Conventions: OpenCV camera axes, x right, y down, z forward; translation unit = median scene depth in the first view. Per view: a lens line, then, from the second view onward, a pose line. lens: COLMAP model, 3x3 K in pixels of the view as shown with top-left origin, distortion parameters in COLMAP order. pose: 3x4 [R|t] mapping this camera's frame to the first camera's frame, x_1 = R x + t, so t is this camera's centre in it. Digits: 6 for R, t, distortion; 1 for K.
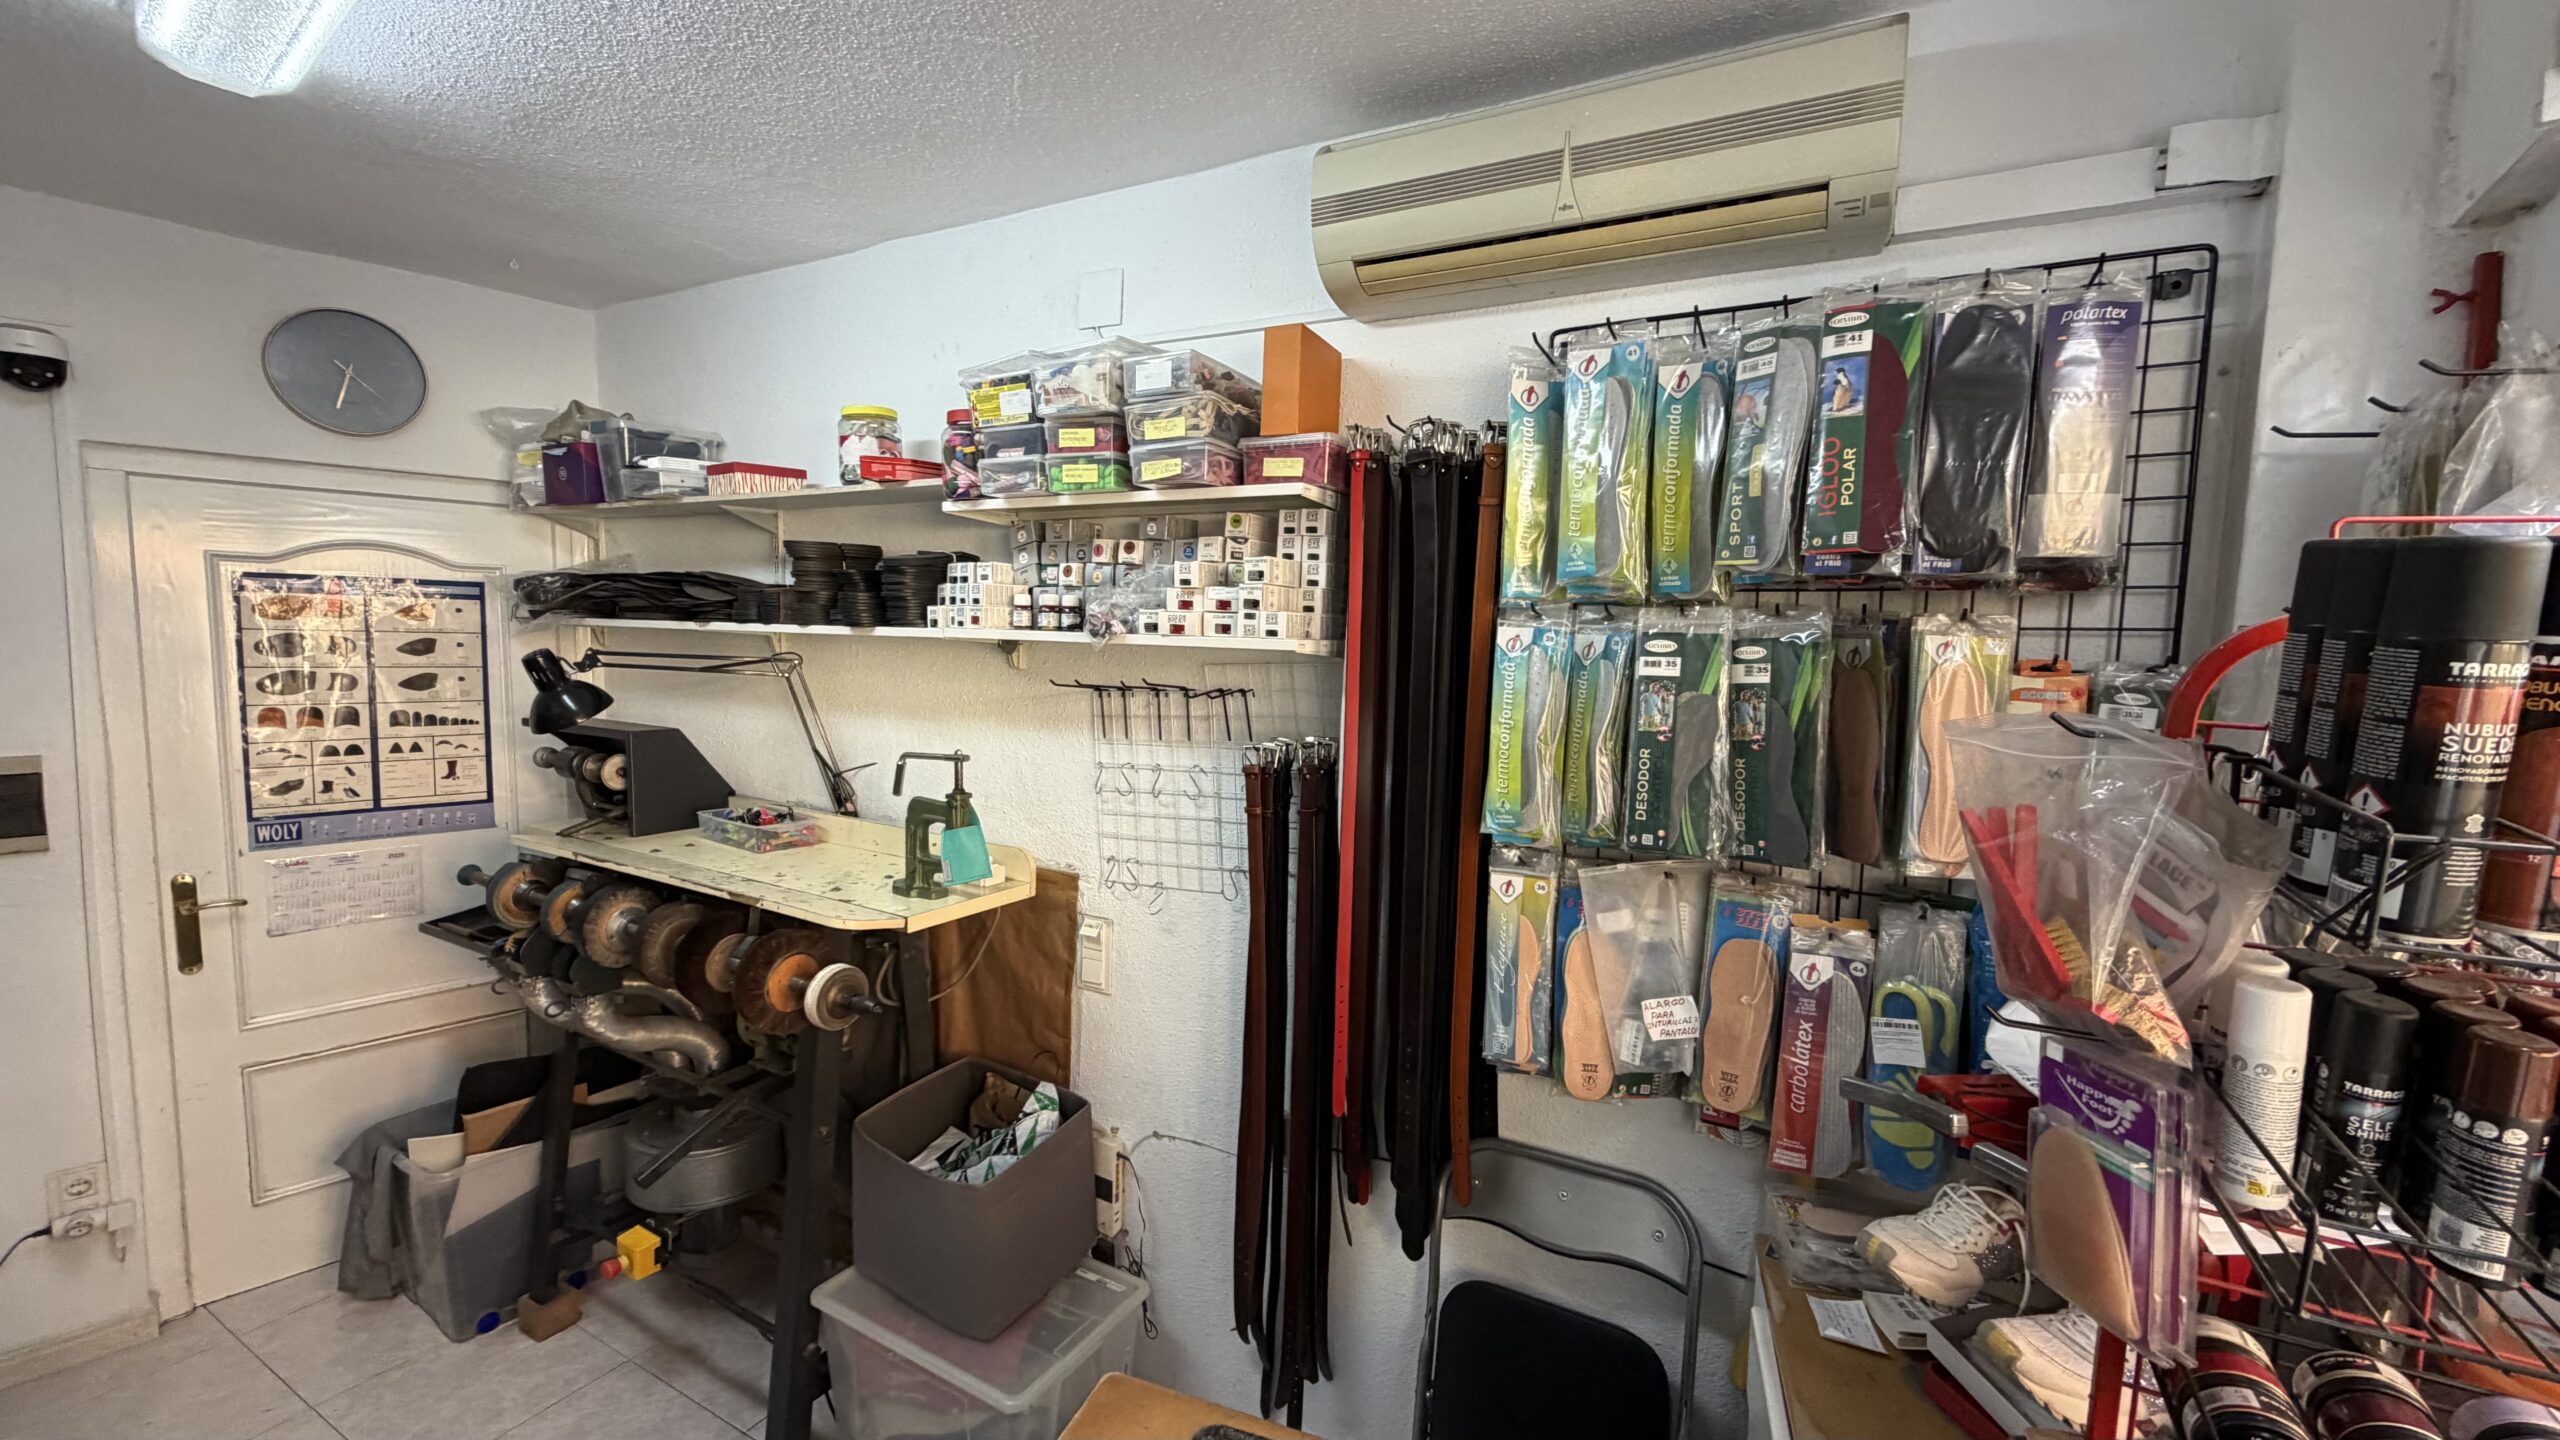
lens RADIAL K [[1029.9, 0, 1288.6], [0, 1029.9, 722.9], [0, 0, 1]] dist [0.001097, -0.000812]
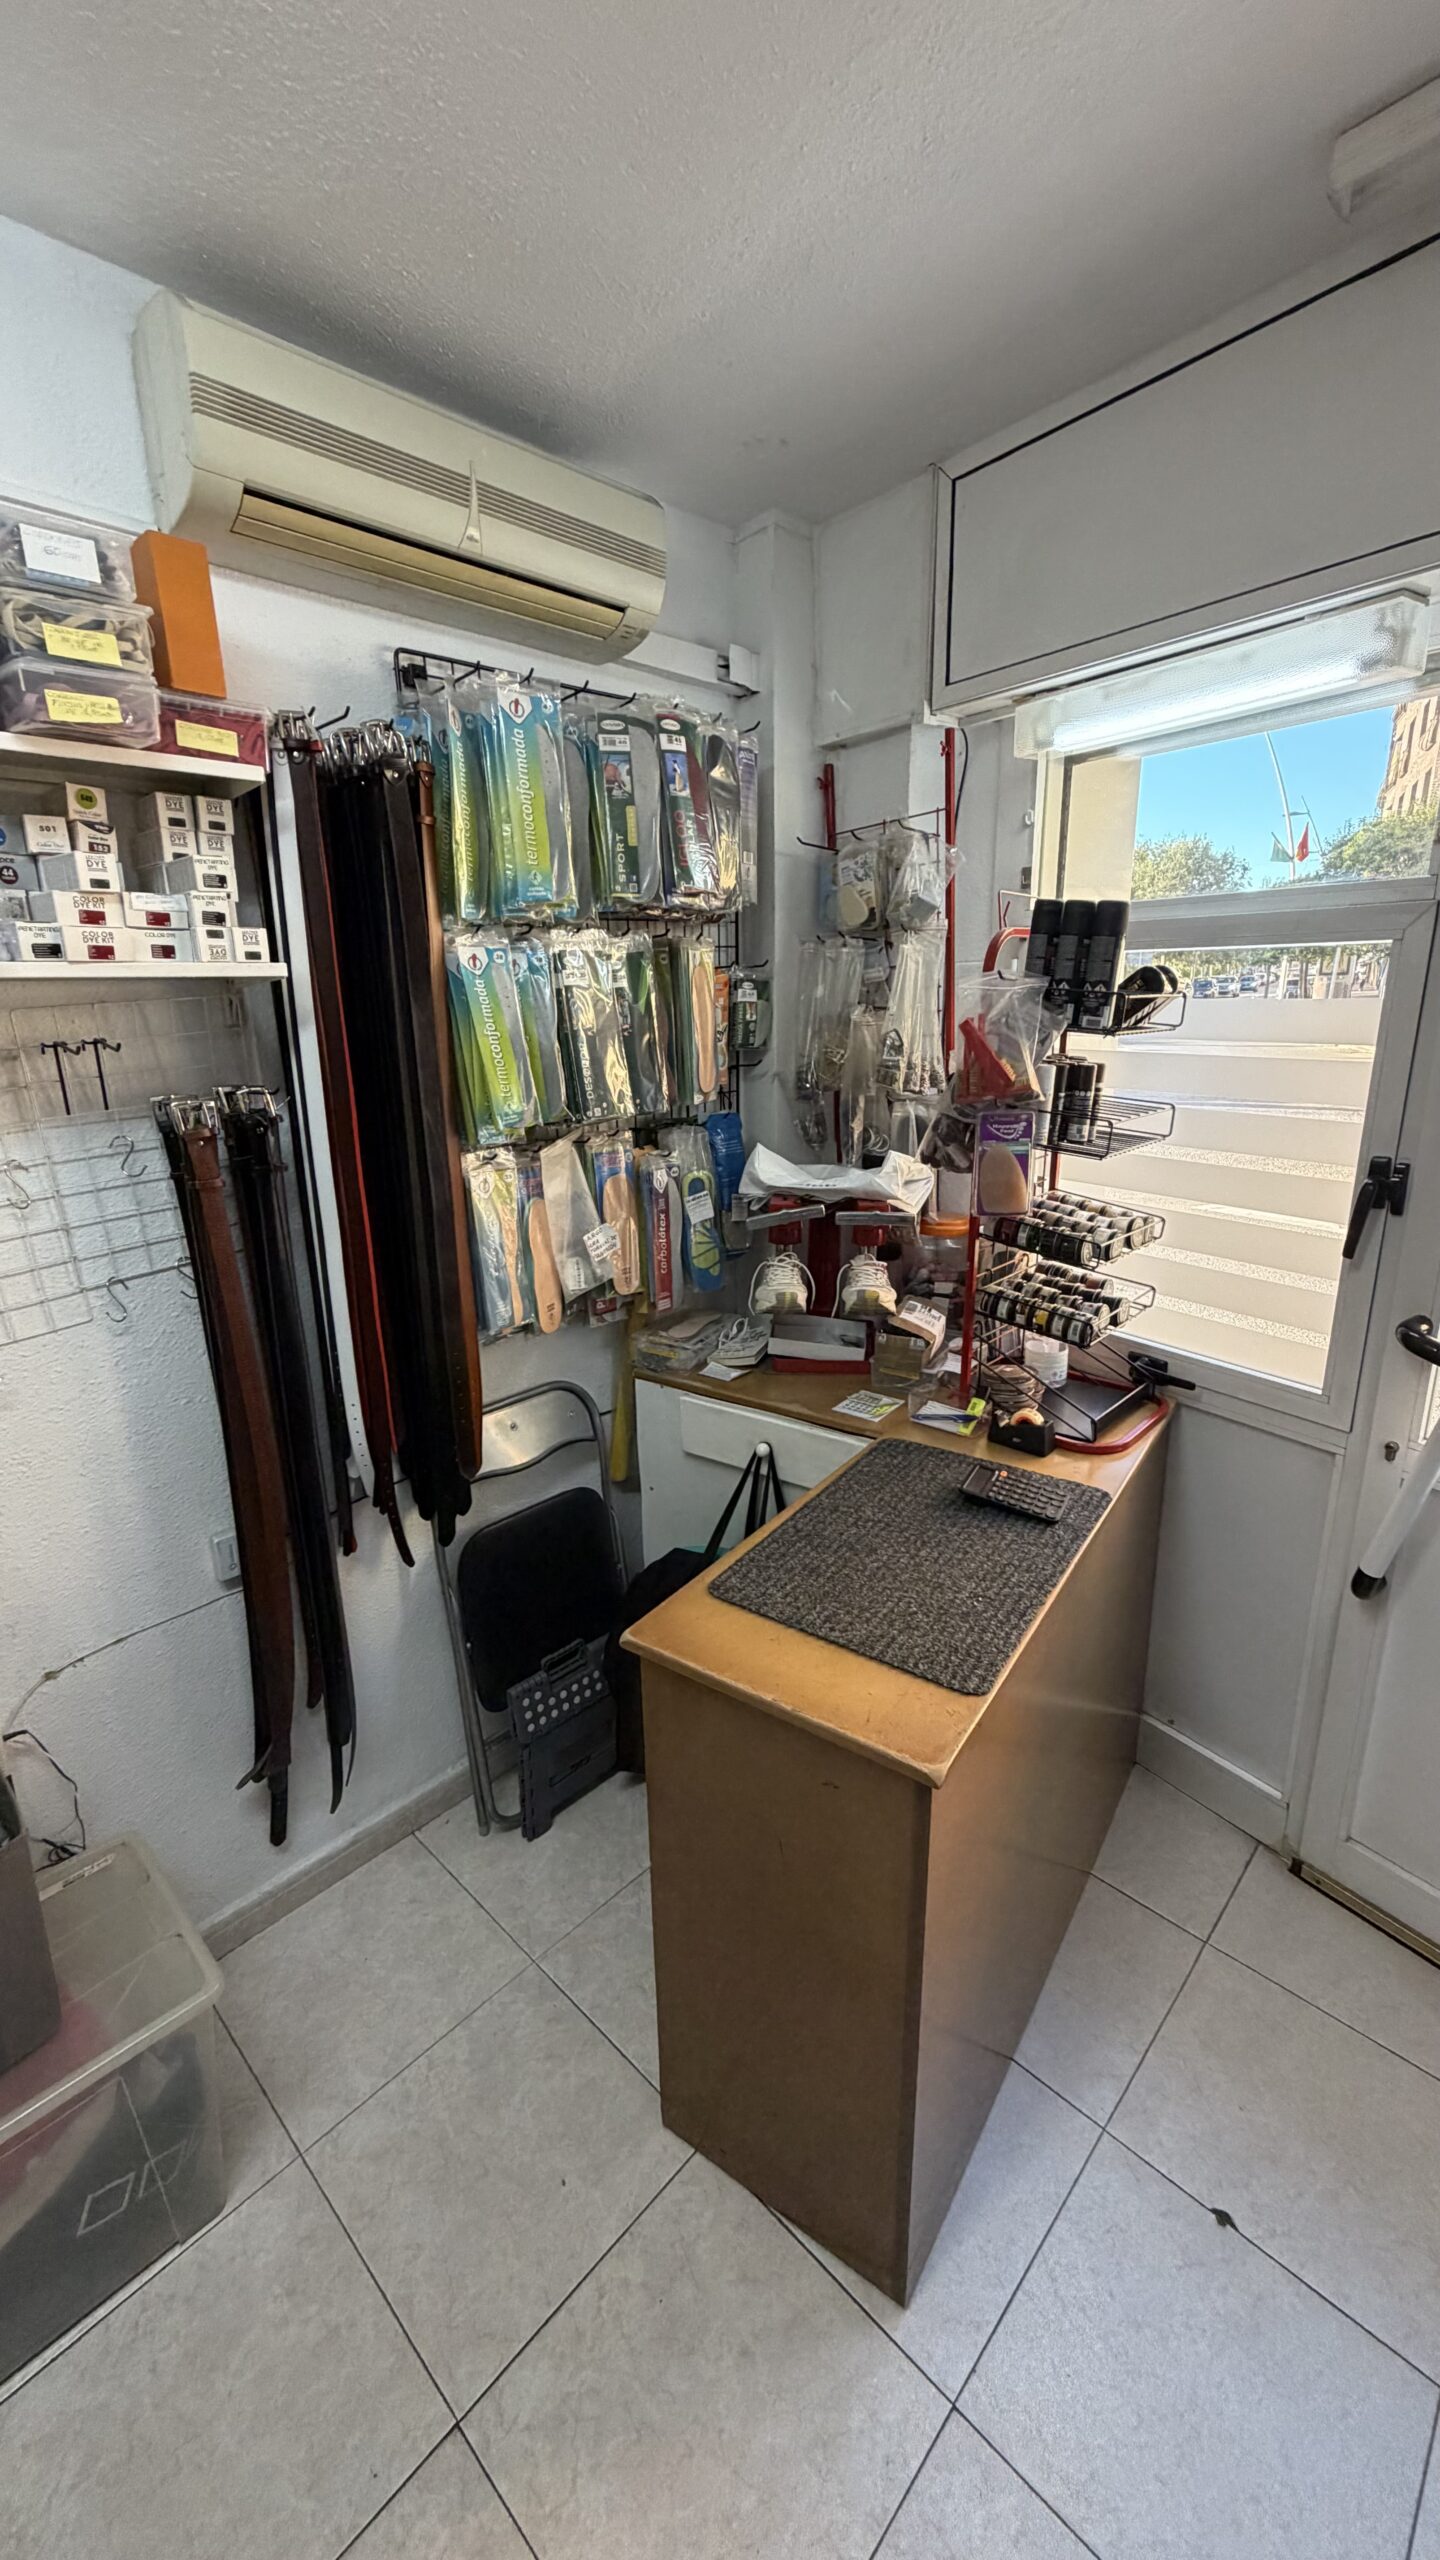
lens RADIAL K [[1029.9, 0, 707.2], [0, 1029.9, 1280.9], [0, 0, 1]] dist [0.001097, -0.000812]
pose [[0.258381, -0.292436, 0.920717, -0.596609], [0.114219, 0.955644, 0.271476, -0.015493], [-0.959267, 0.035019, 0.280322, 0.329125]]
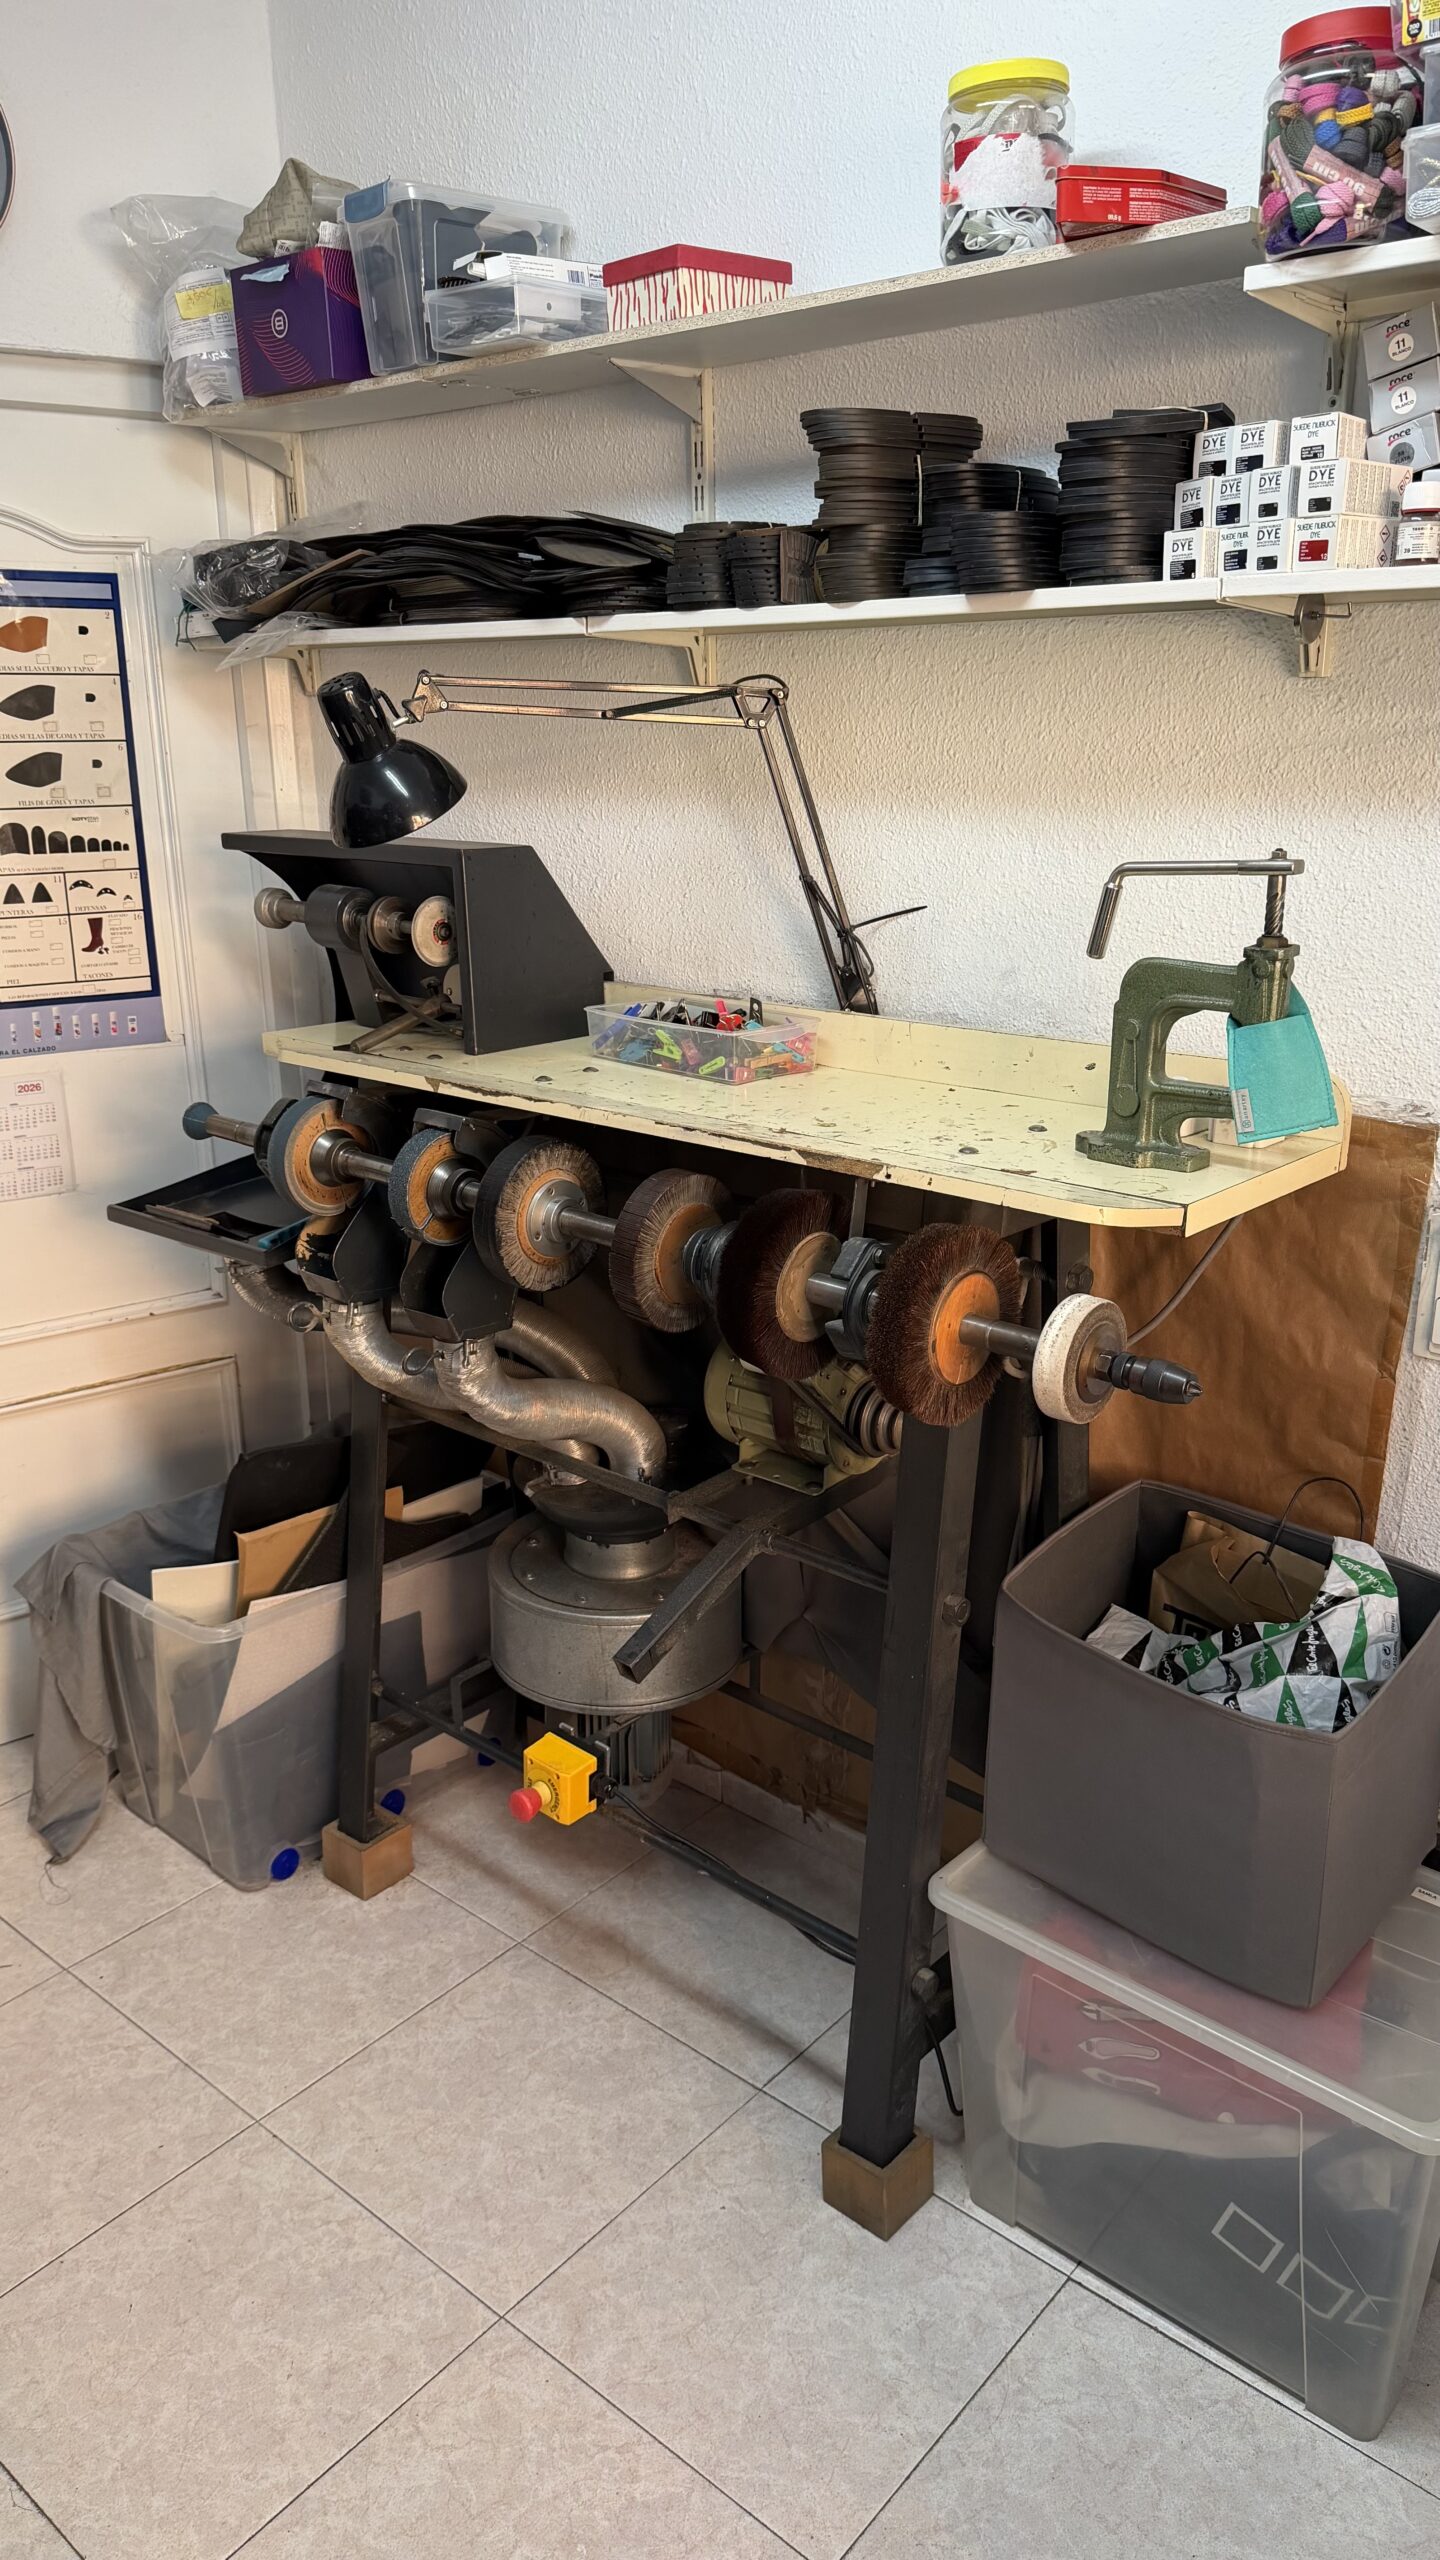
lens RADIAL K [[1835.5, 0, 704.5], [0, 1835.5, 1285.4], [0, 0, 1]] dist [0.030501, -0.039233]
pose [[0.977017, 0.026607, -0.211493, -0.356546], [0.018980, 0.977380, 0.210638, 0.034985], [0.212313, -0.209811, 0.954412, 0.107659]]
